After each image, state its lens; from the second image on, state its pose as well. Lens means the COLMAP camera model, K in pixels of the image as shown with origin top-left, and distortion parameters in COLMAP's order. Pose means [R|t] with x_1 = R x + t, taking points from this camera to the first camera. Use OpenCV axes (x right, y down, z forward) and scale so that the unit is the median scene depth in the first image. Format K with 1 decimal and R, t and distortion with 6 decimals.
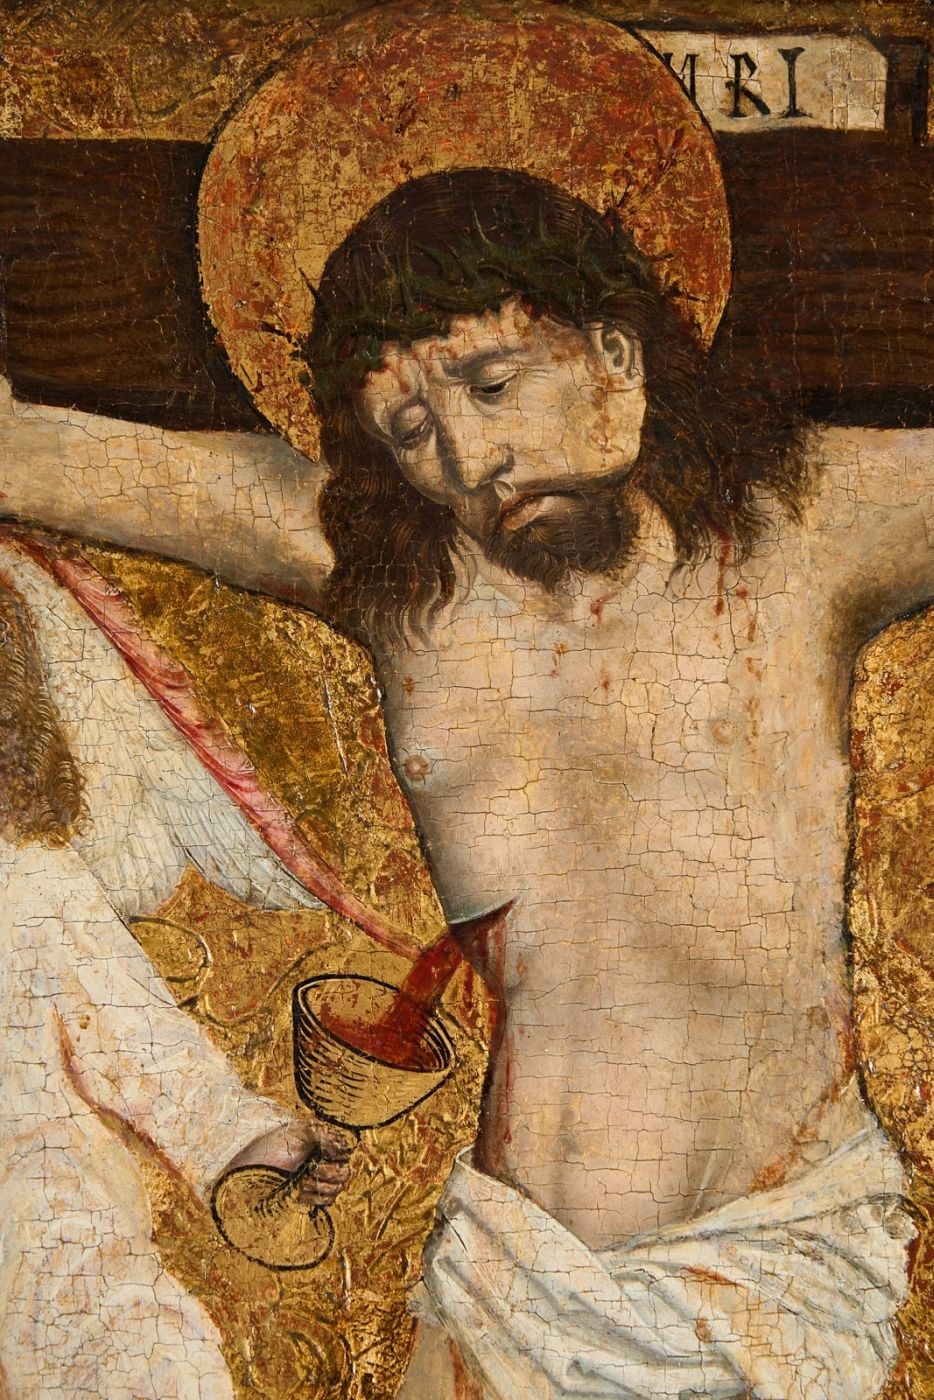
lens RADIAL K [[3231.2, 0, 463.4], [0, 3231.2, 699.2], [0, 0, 1]] dist [-0.113273, 0.000000]
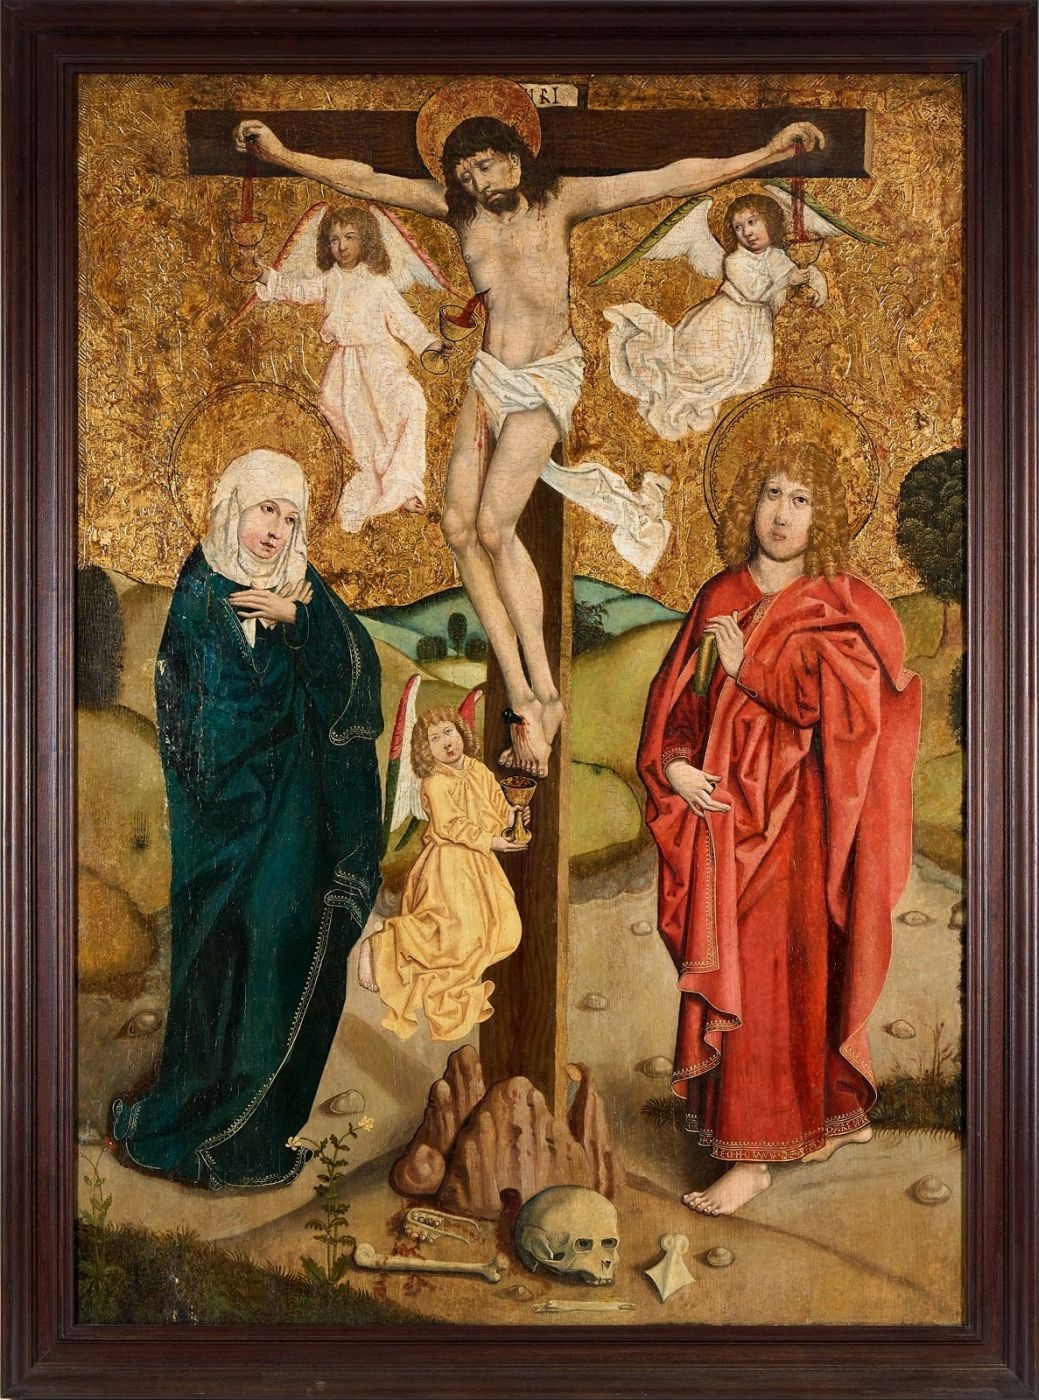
lens RADIAL K [[3450.7, 0, 522.5], [0, 3450.7, 698.3], [0, 0, 1]] dist [-0.130120, 0.000000]
pose [[0.998635, -0.001879, -0.052207, 0.295527], [0.004912, 0.998303, 0.058032, 0.341023], [0.052009, -0.058210, 0.996949, -3.589351]]
